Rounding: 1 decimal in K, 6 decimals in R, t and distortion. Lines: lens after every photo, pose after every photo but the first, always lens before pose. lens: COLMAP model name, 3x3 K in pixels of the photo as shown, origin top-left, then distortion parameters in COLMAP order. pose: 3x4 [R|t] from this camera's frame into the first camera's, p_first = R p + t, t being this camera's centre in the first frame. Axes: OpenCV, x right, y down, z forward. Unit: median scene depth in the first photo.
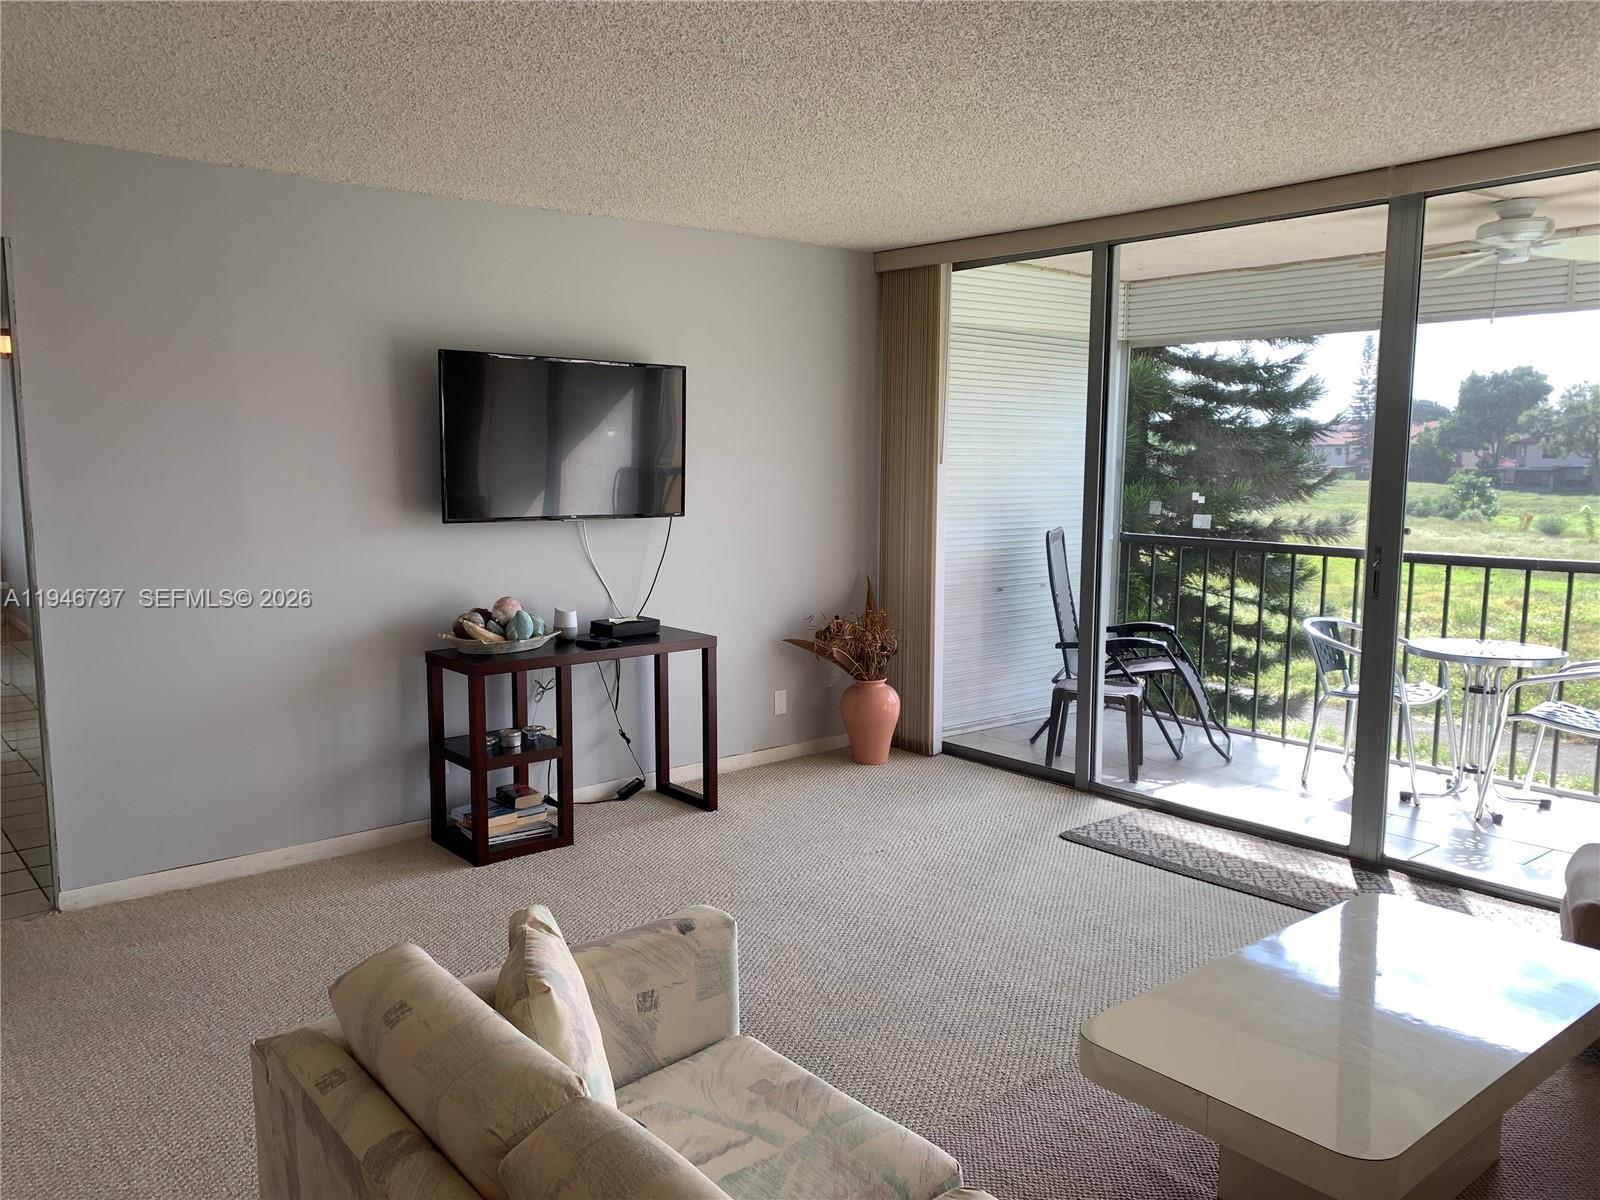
lens RADIAL K [[1220.3, 0, 793.4], [0, 1220.3, 622.6], [0, 0, 1]] dist [-0.000311, -0.000377]
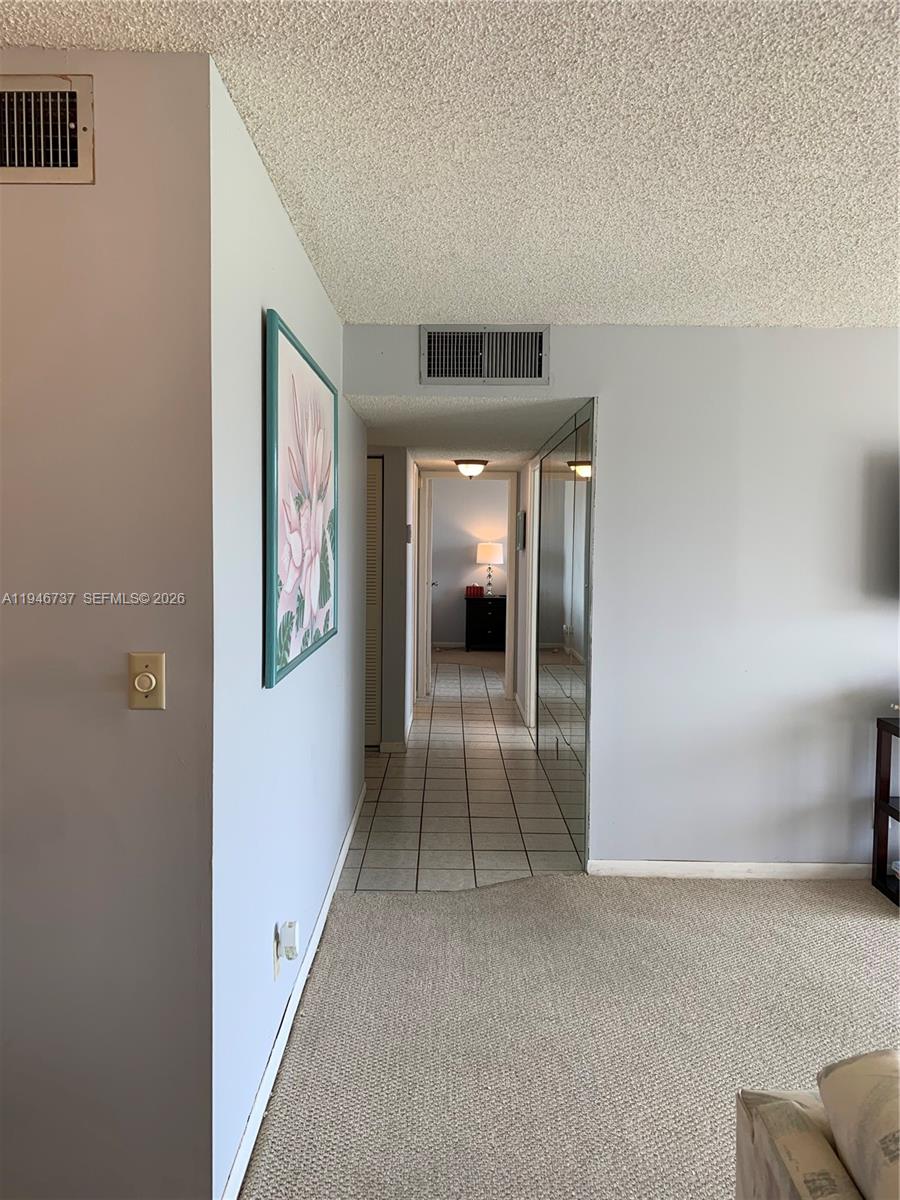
lens RADIAL K [[906.3, 0, 450.0], [0, 906.3, 600.0], [0, 0, 1]] dist [0.005879, -0.007223]
pose [[0.760901, 0.044352, -0.647351, -0.059248], [-0.090044, 0.995226, -0.037652, -0.018283], [0.642590, 0.086939, 0.761262, 0.077766]]
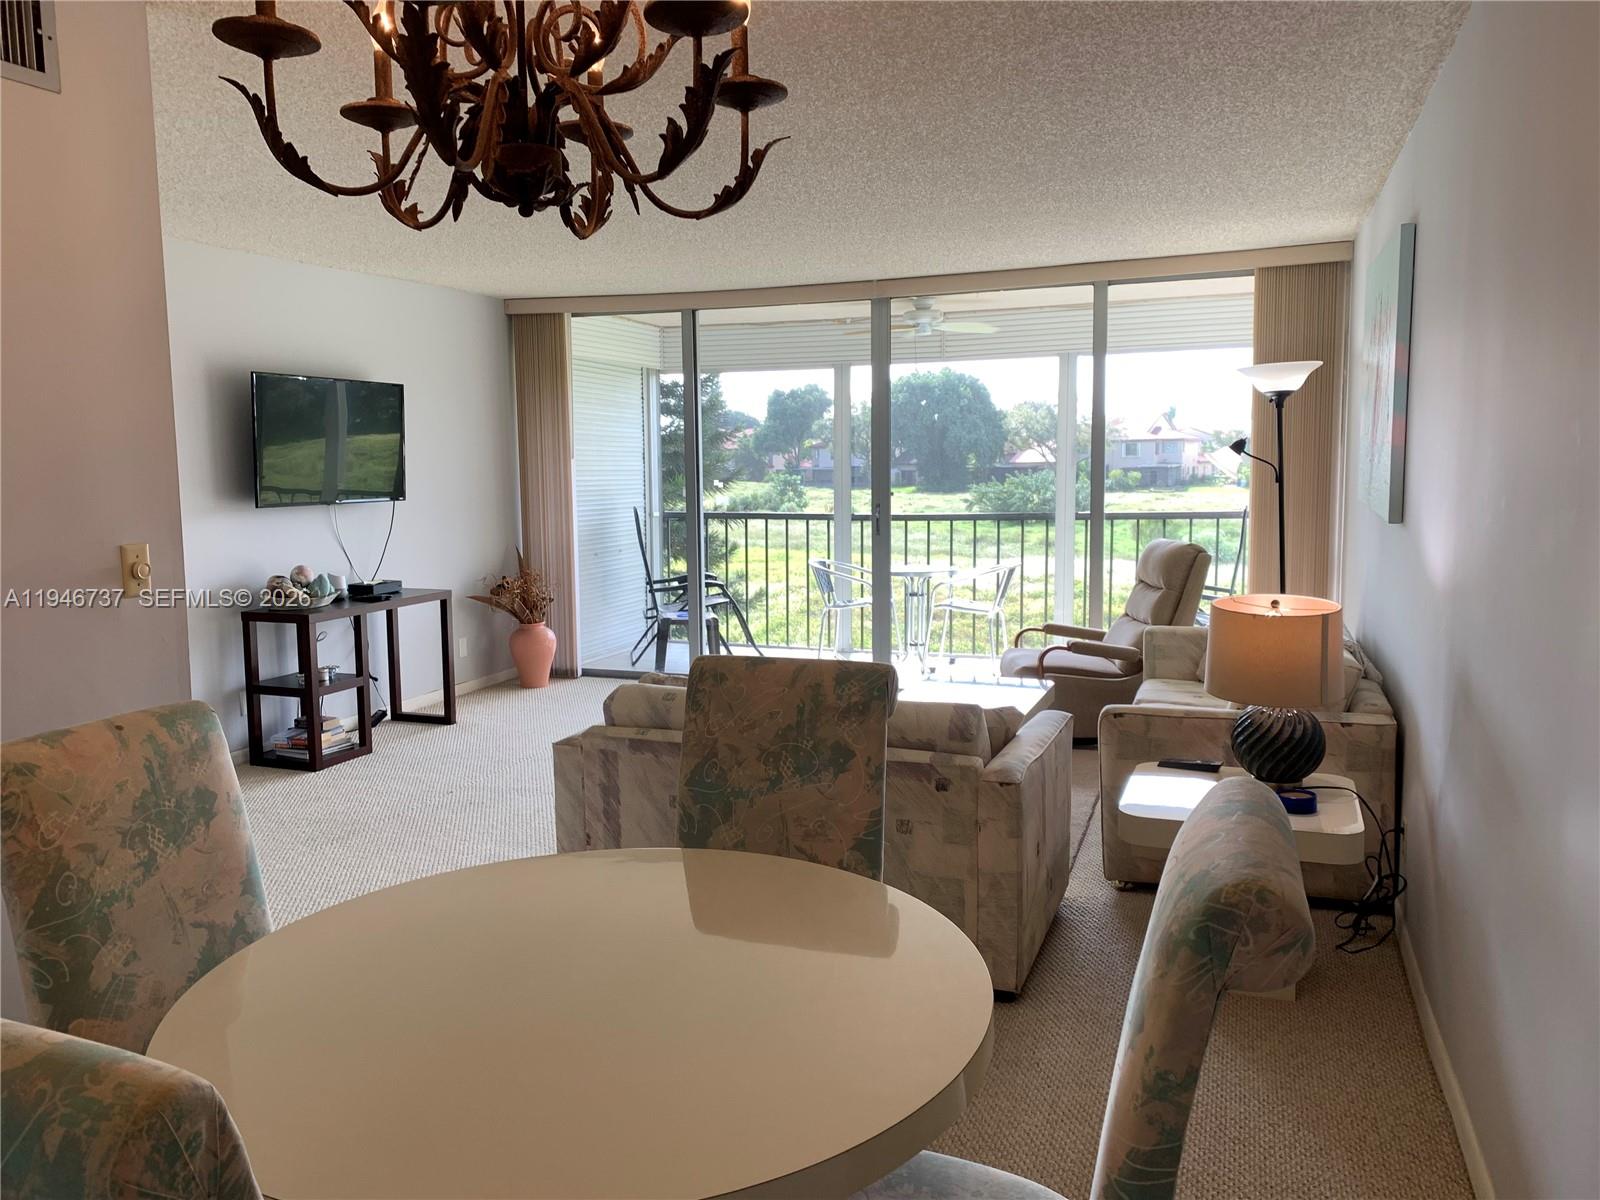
lens RADIAL K [[1208.4, 0, 772.9], [0, 1208.4, 597.5], [0, 0, 1]] dist [0.005879, -0.007223]
pose [[0.874436, -0.061085, 0.481279, -0.412382], [0.072210, 0.997379, -0.004609, 0.053196], [-0.479736, 0.038783, 0.876555, -0.331330]]
